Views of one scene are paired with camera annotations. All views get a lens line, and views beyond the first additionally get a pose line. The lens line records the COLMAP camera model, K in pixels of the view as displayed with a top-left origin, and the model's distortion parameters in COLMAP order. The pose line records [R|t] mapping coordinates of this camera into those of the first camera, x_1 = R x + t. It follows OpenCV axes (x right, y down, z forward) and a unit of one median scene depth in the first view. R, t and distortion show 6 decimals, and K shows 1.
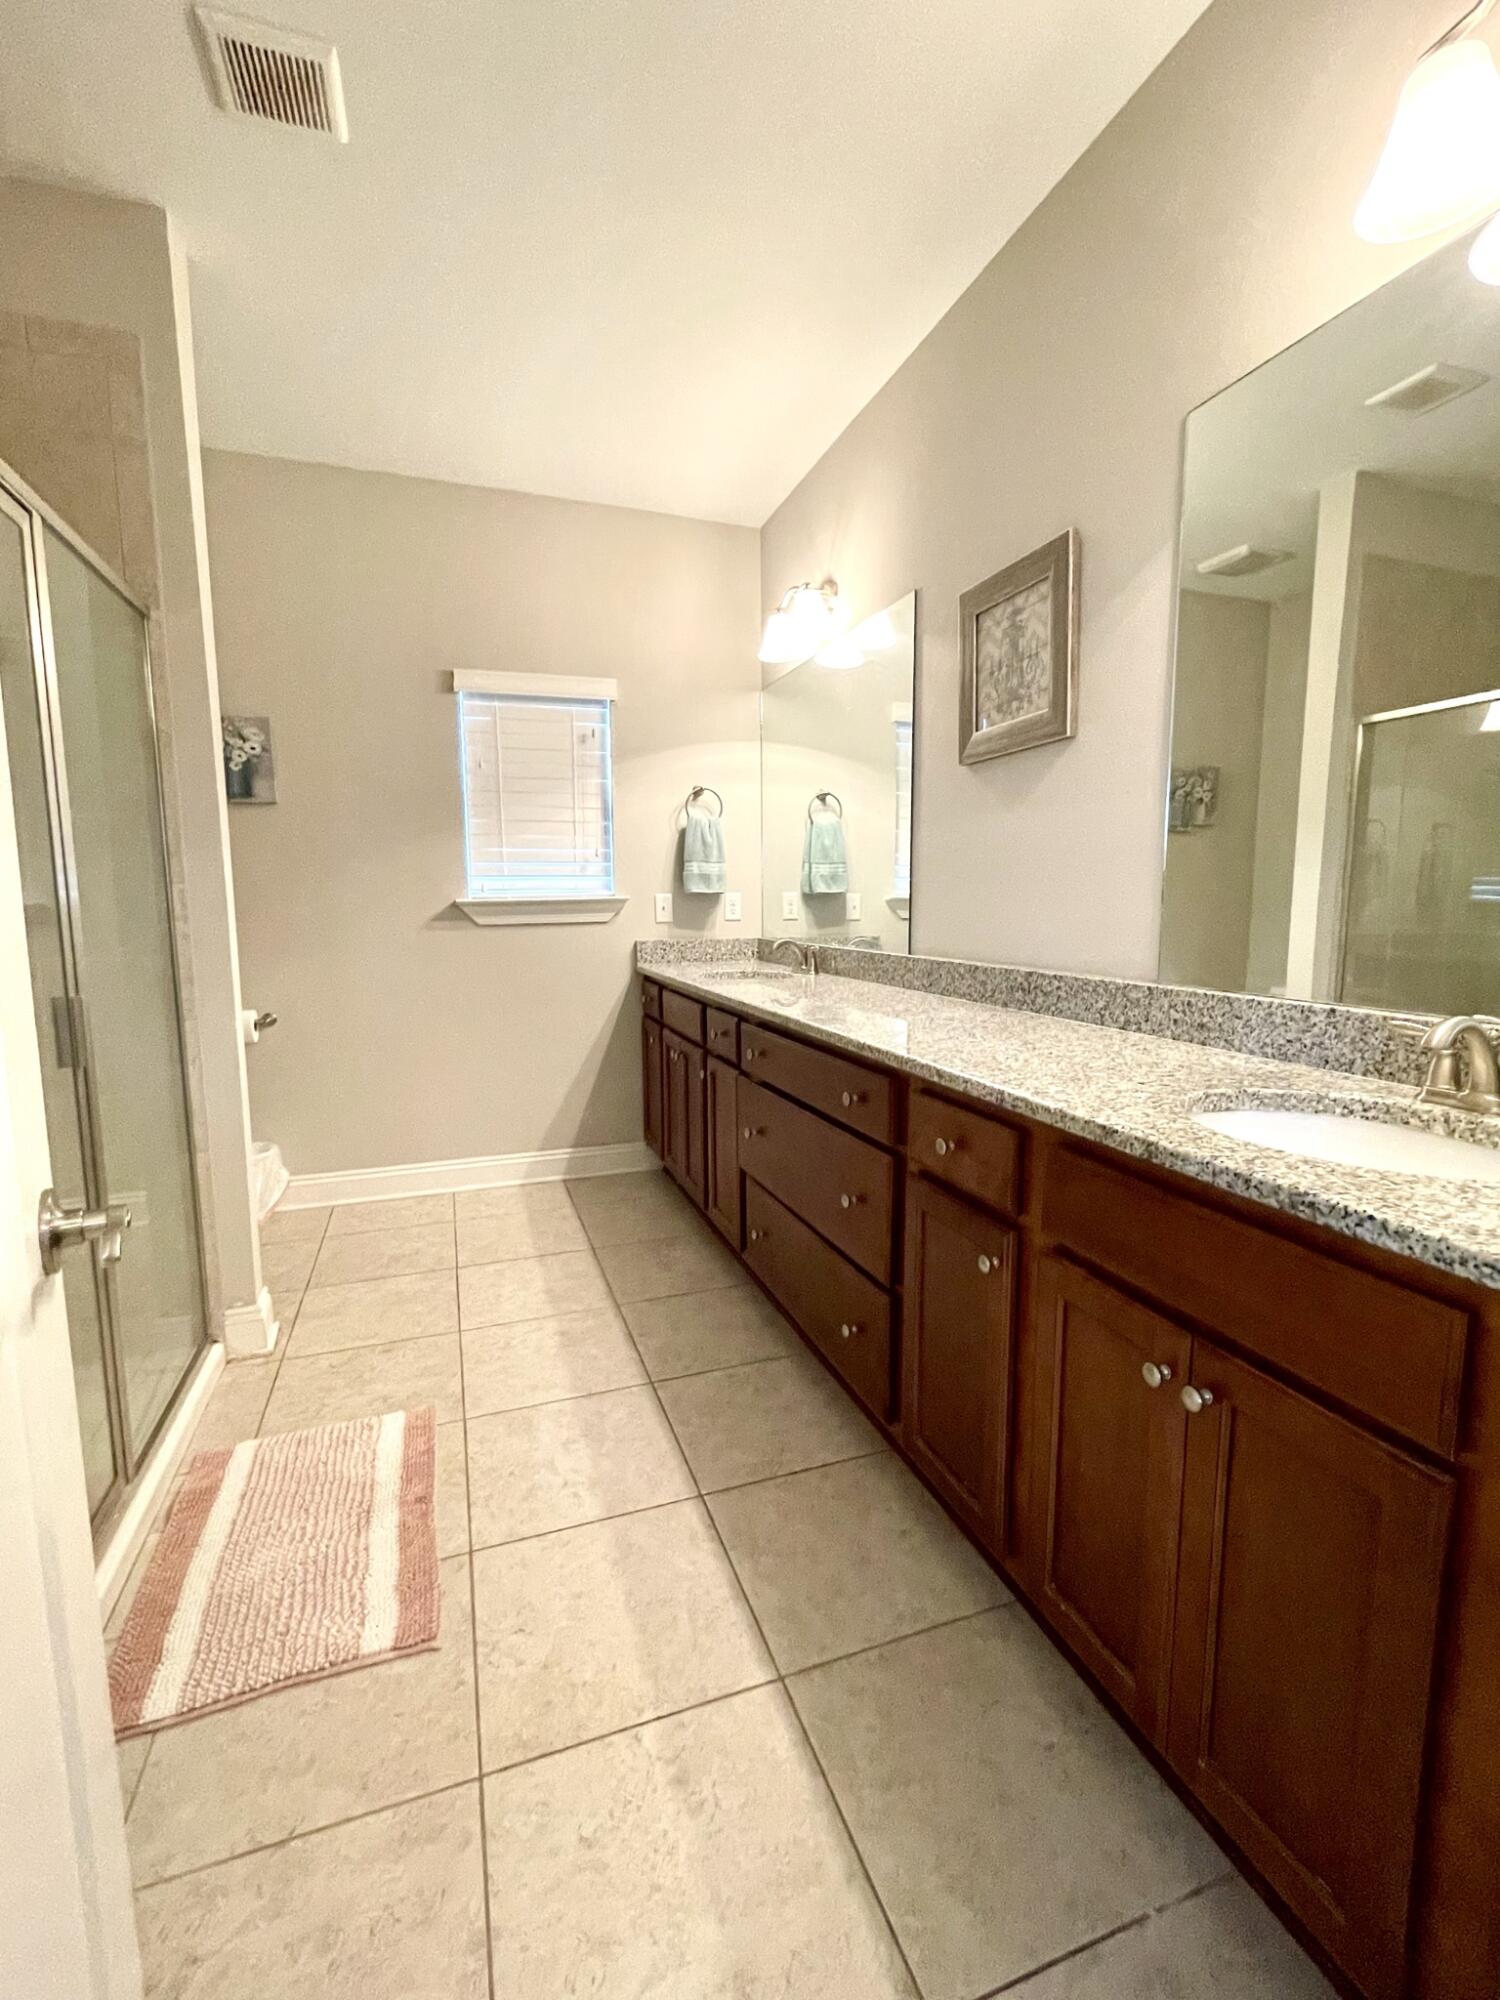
lens RADIAL K [[876.7, 0, 757.0], [0, 876.7, 1004.3], [0, 0, 1]] dist [0.000719, 0.000373]
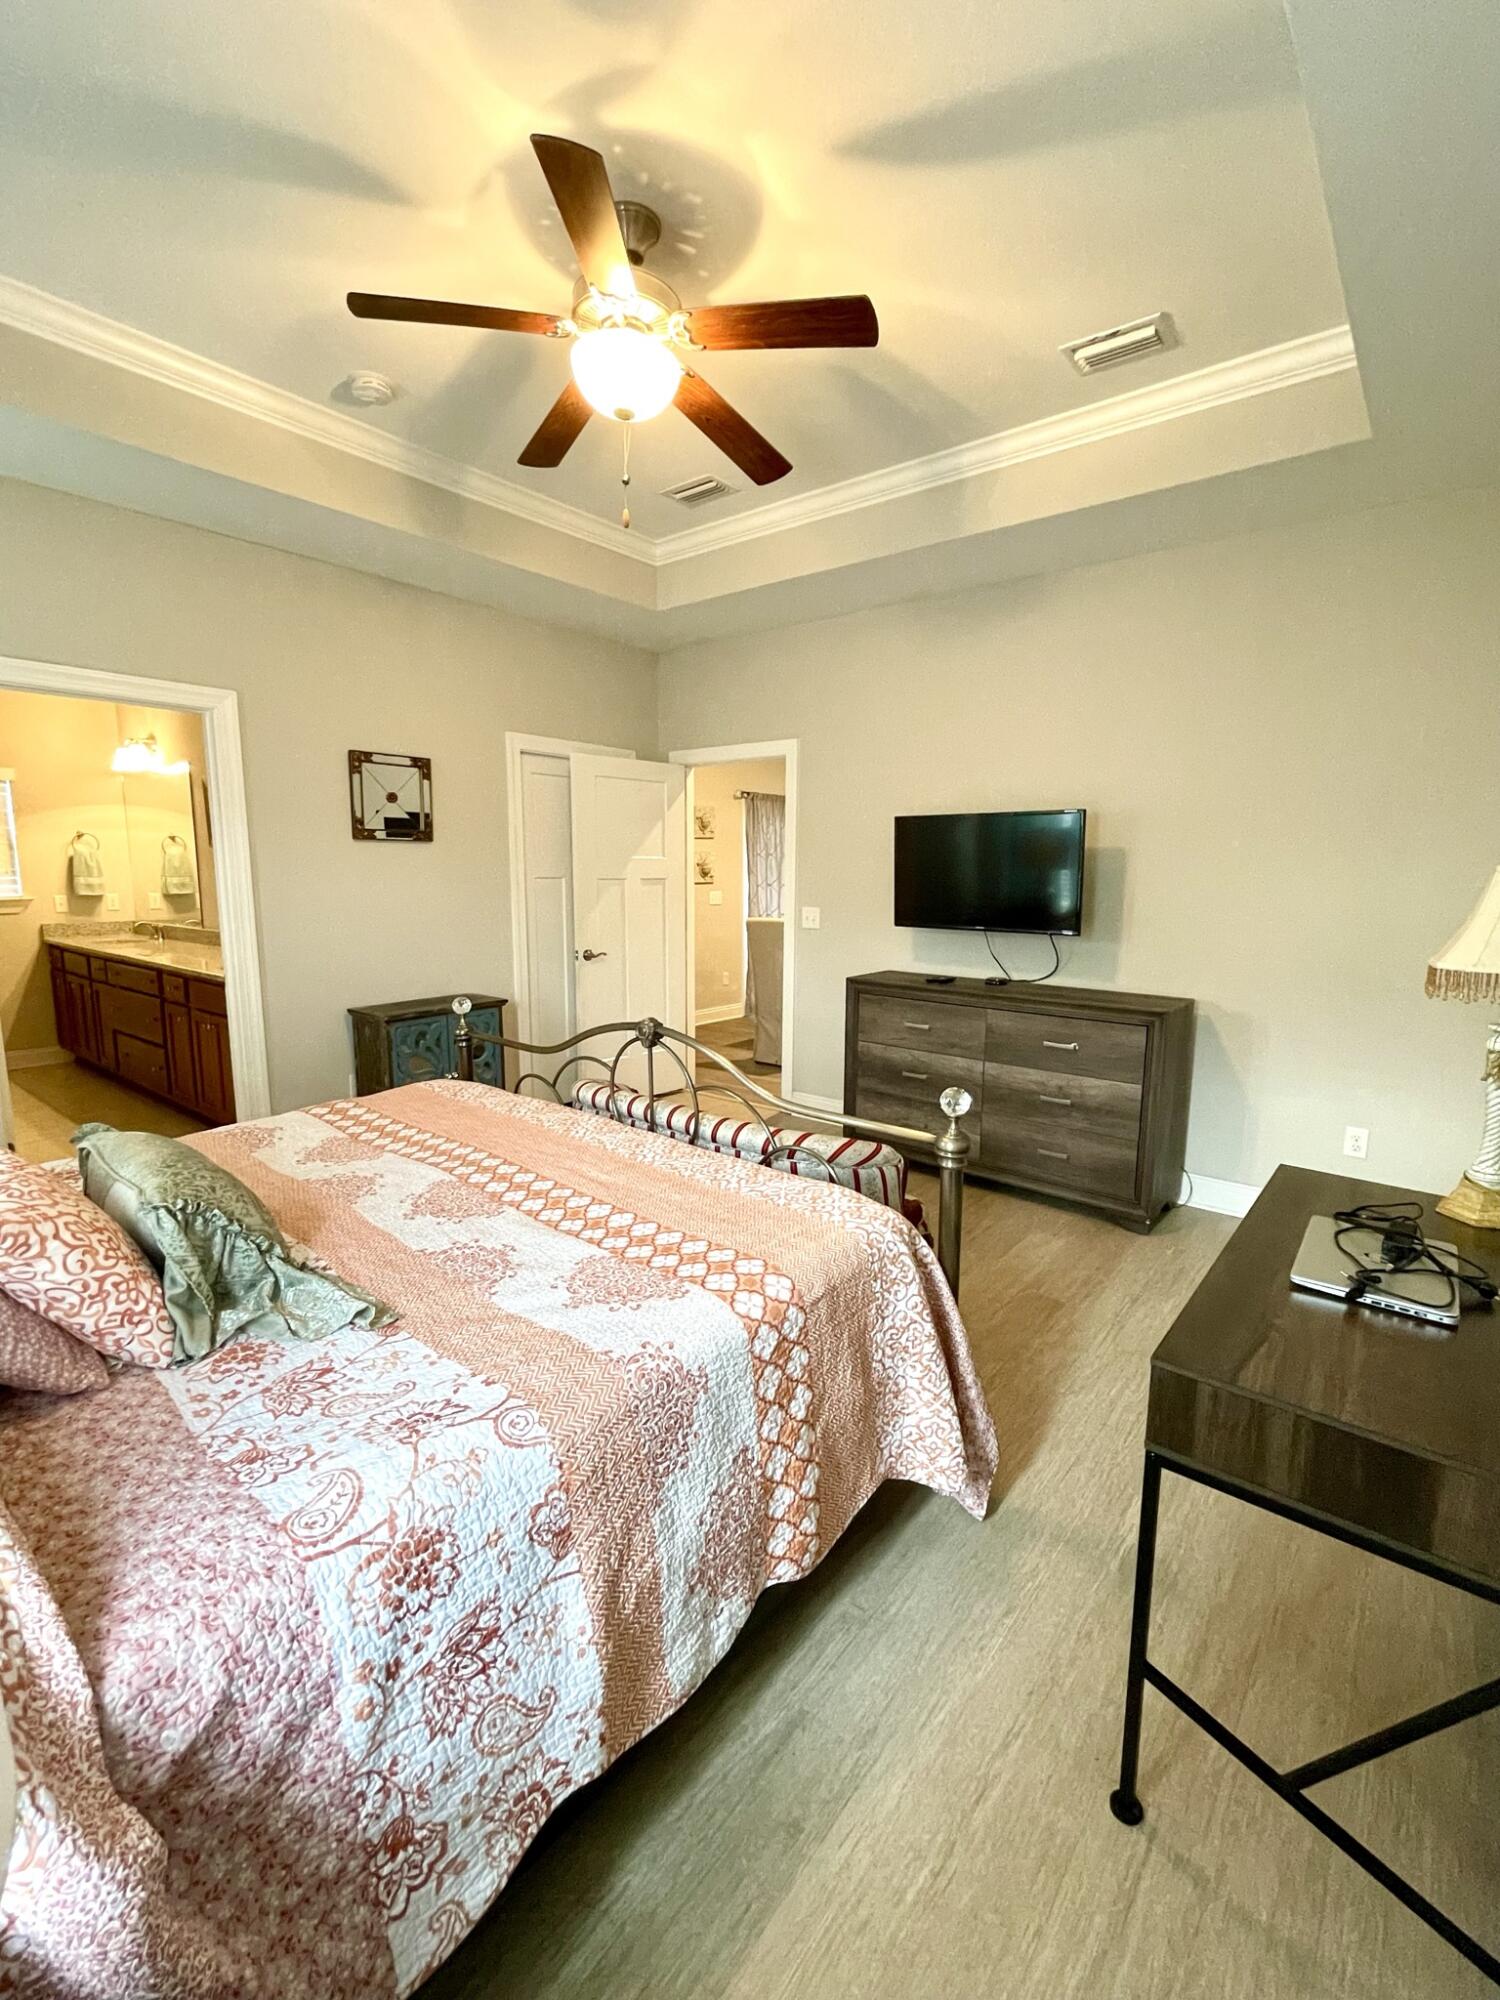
lens RADIAL K [[876.7, 0, 757.0], [0, 876.7, 1004.3], [0, 0, 1]] dist [0.000719, 0.000373]
pose [[0.854585, -0.069331, 0.514663, 0.166384], [0.049995, 0.997429, 0.051350, 0.066690], [-0.516899, -0.018152, 0.855854, -1.212140]]
